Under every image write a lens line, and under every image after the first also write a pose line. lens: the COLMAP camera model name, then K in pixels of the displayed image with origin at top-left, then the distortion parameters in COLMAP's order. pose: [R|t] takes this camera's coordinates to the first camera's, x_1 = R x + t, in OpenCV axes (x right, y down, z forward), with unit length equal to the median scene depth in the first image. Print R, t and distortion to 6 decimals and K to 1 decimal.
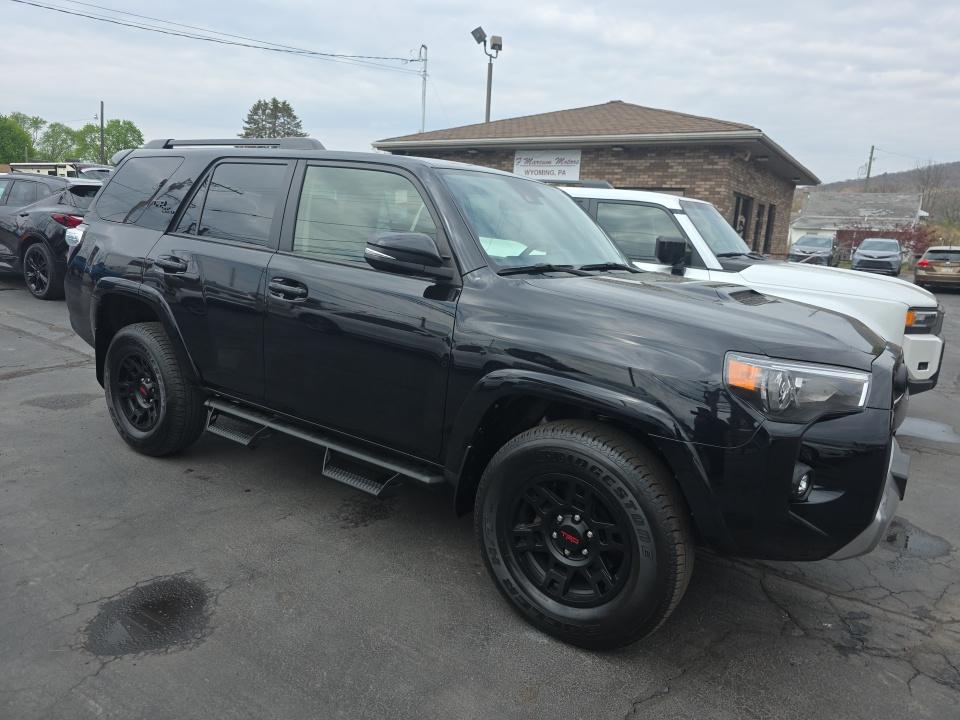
lens RADIAL K [[665.3, 0, 485.5], [0, 665.3, 354.7], [0, 0, 1]] dist [0.006482, -0.003596]
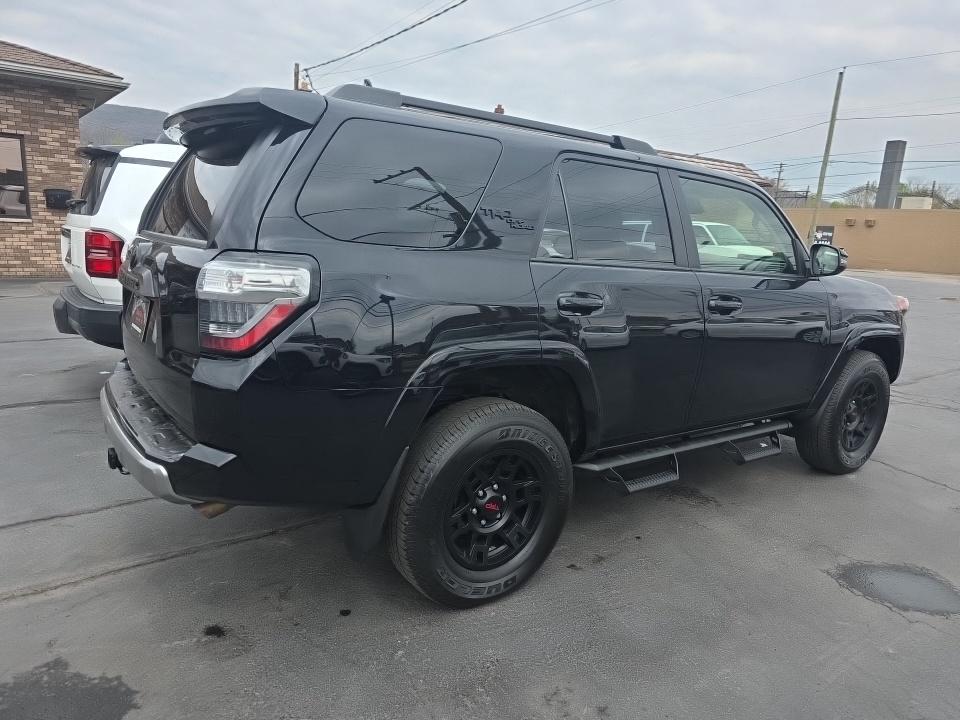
lens RADIAL K [[665.3, 0, 486.1], [0, 665.3, 363.3], [0, 0, 1]] dist [0.006482, -0.003596]
pose [[0.319520, -0.230407, 0.919141, -0.325961], [0.144207, 0.970513, 0.193154, -0.062034], [-0.936542, 0.070830, 0.343324, 0.237018]]
